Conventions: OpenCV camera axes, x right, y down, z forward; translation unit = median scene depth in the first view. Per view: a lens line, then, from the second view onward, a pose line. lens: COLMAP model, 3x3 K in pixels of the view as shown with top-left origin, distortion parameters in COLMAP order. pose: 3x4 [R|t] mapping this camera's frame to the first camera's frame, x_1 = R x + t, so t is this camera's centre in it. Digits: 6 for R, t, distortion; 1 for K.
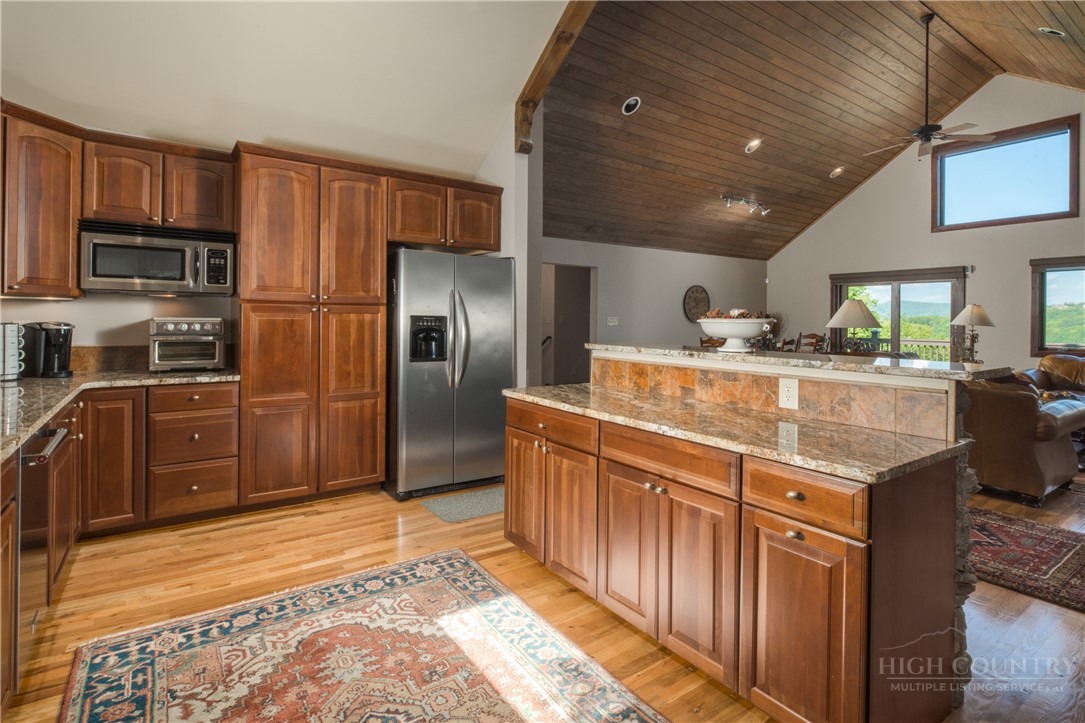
lens RADIAL K [[537.2, 0, 536.6], [0, 537.2, 322.7], [0, 0, 1]] dist [0.009694, -0.006172]
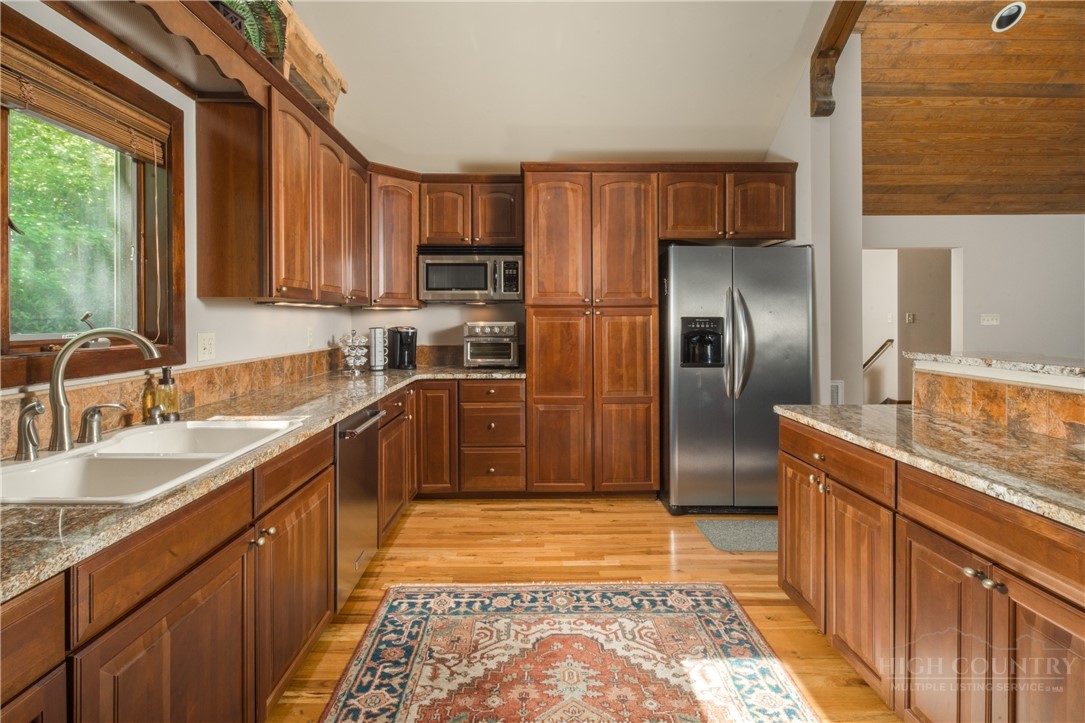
lens RADIAL K [[537.2, 0, 536.6], [0, 537.2, 322.7], [0, 0, 1]] dist [0.009694, -0.006172]
pose [[0.830537, -0.009513, -0.556882, 0.089125], [0.008617, 0.999954, -0.004231, -0.002135], [0.556897, -0.001284, 0.830581, 0.103878]]
